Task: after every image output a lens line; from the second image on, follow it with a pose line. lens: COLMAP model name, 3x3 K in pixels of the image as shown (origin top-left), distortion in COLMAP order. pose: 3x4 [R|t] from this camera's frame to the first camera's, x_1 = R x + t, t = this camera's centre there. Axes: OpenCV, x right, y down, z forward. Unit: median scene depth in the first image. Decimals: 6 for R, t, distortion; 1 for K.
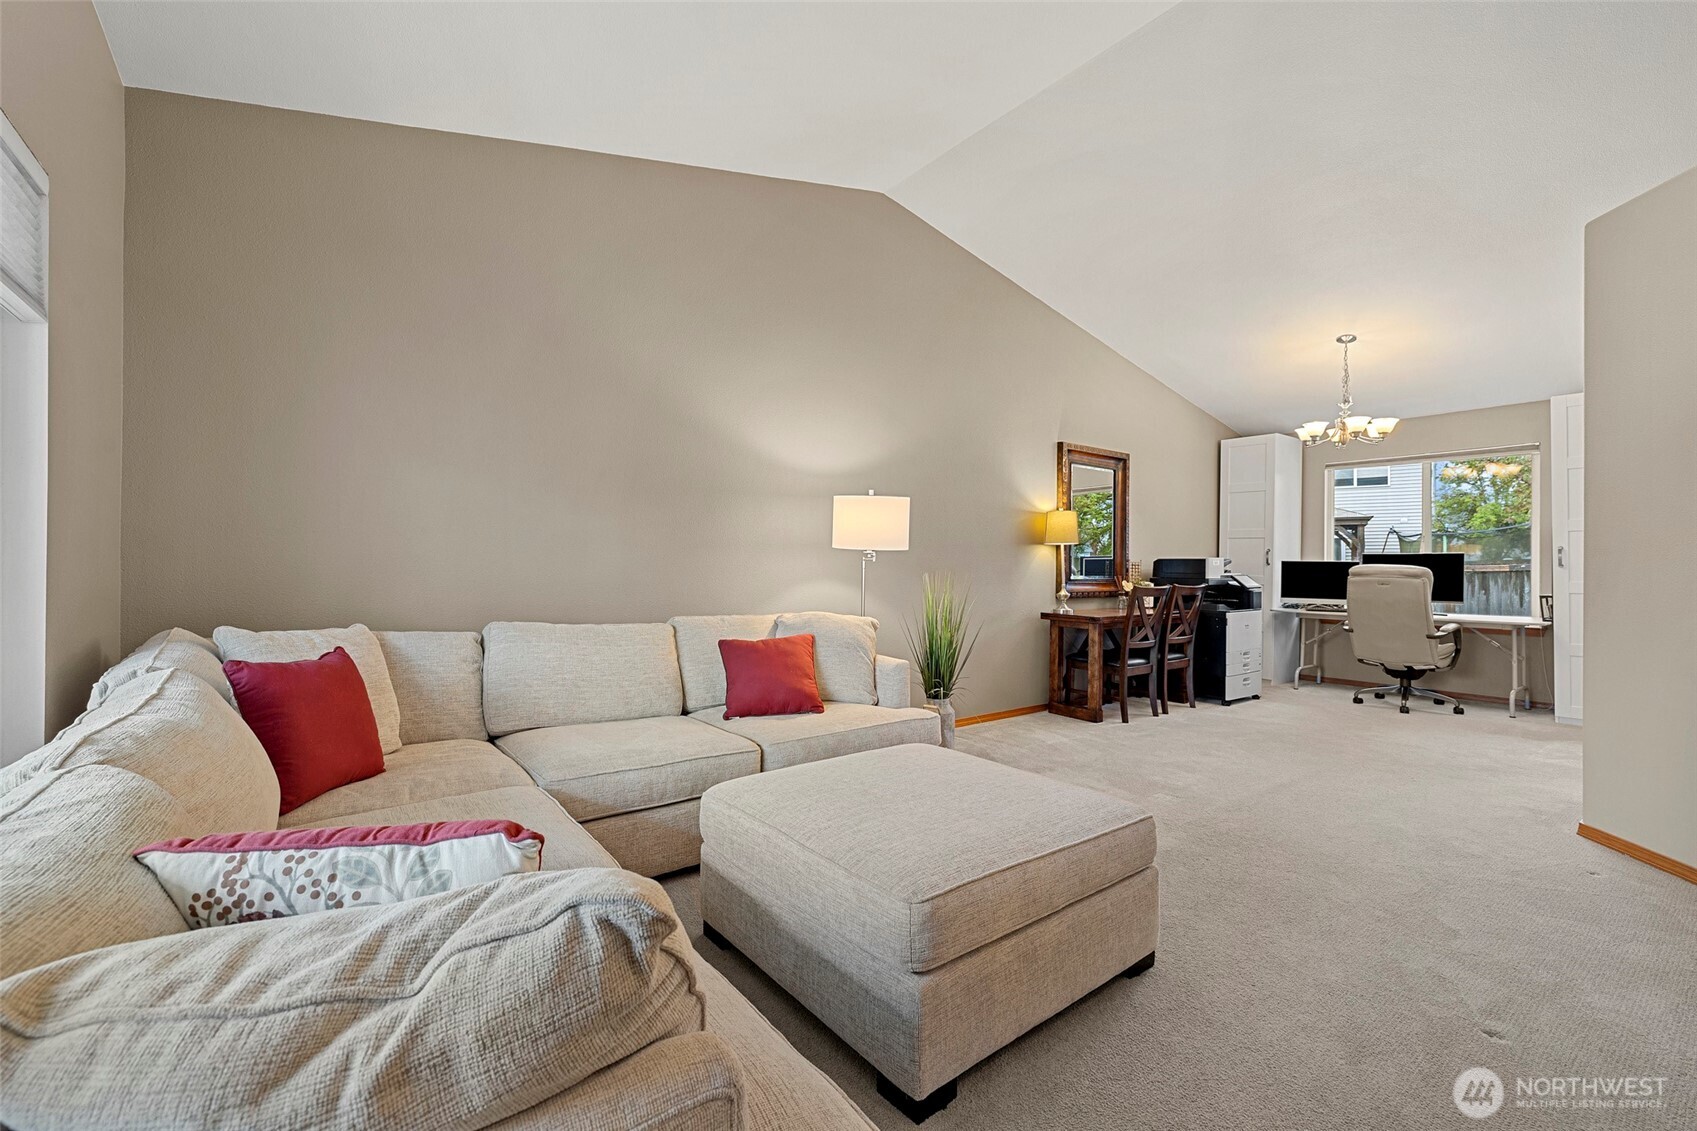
lens RADIAL K [[711.8, 0, 838.2], [0, 711.8, 563.6], [0, 0, 1]] dist [0.000425, -0.000735]
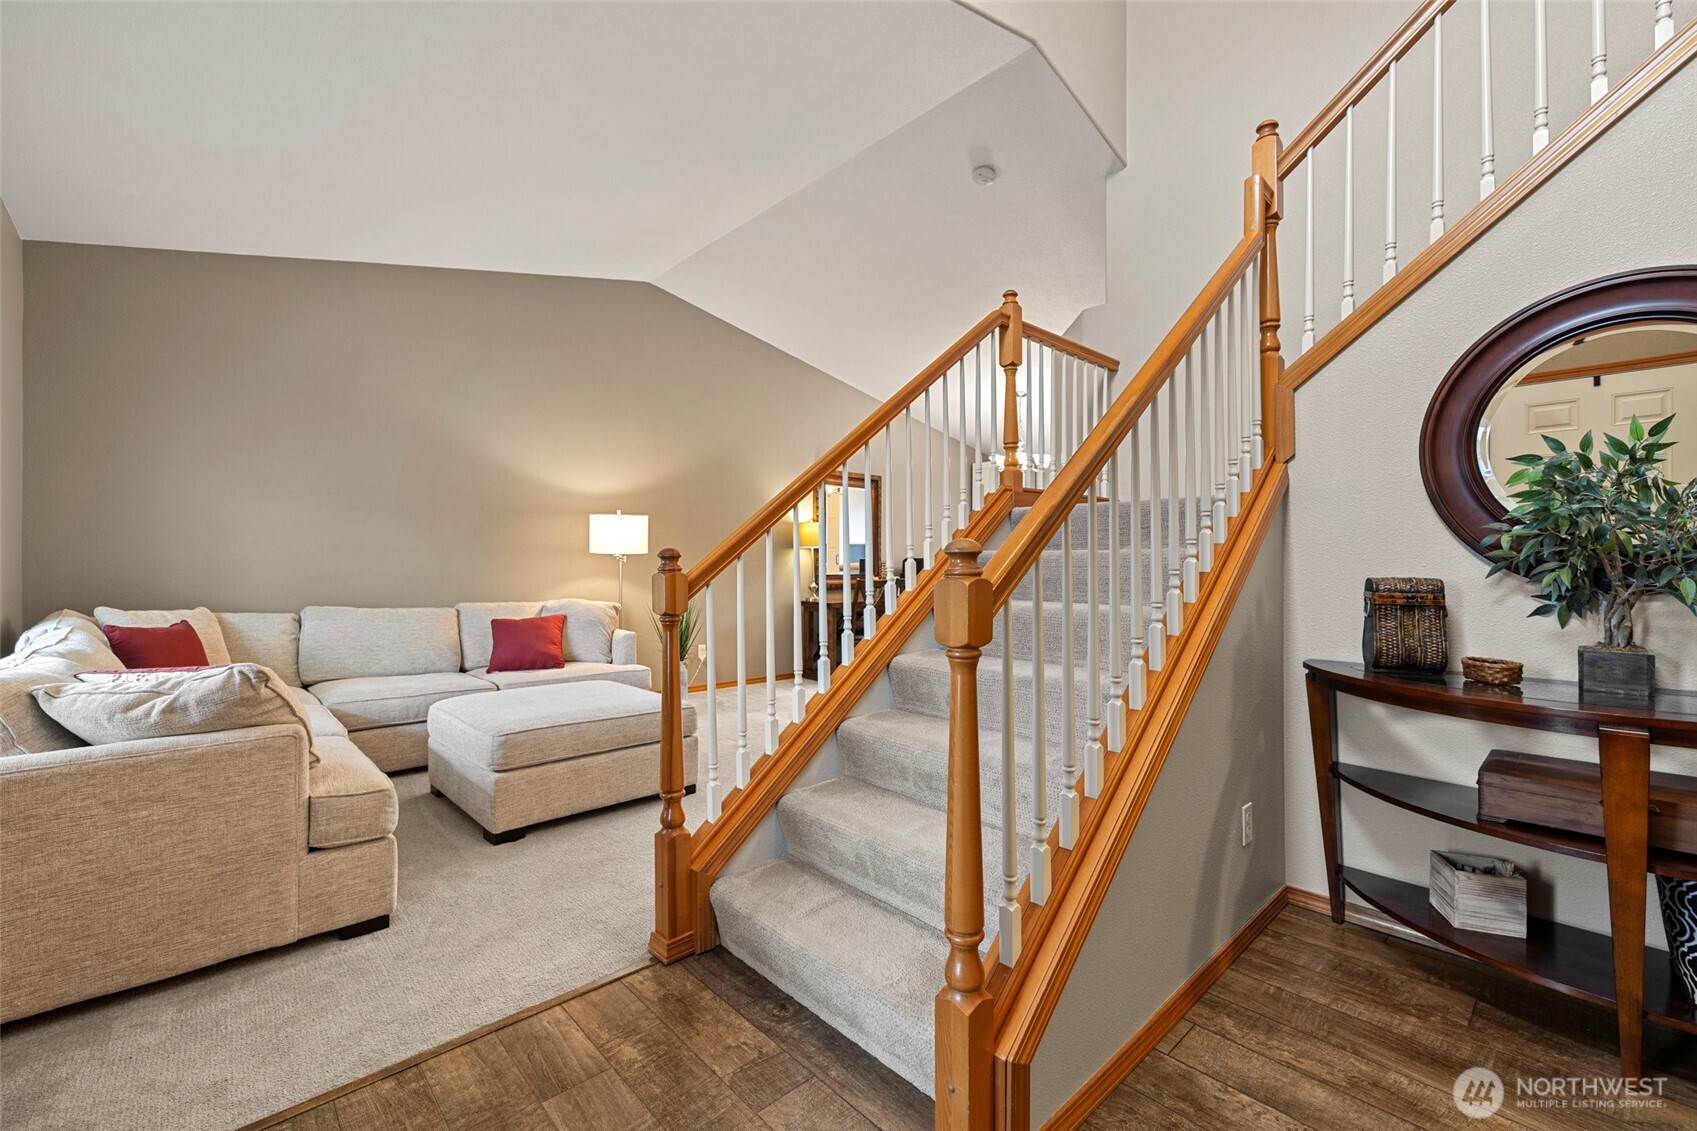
lens RADIAL K [[711.8, 0, 853.9], [0, 711.8, 562.9], [0, 0, 1]] dist [0.000425, -0.000735]
pose [[0.993602, -0.006238, 0.112769, 0.344761], [0.006296, 0.999980, -0.000161, 0.001456], [-0.112766, 0.000870, 0.993621, -0.422563]]
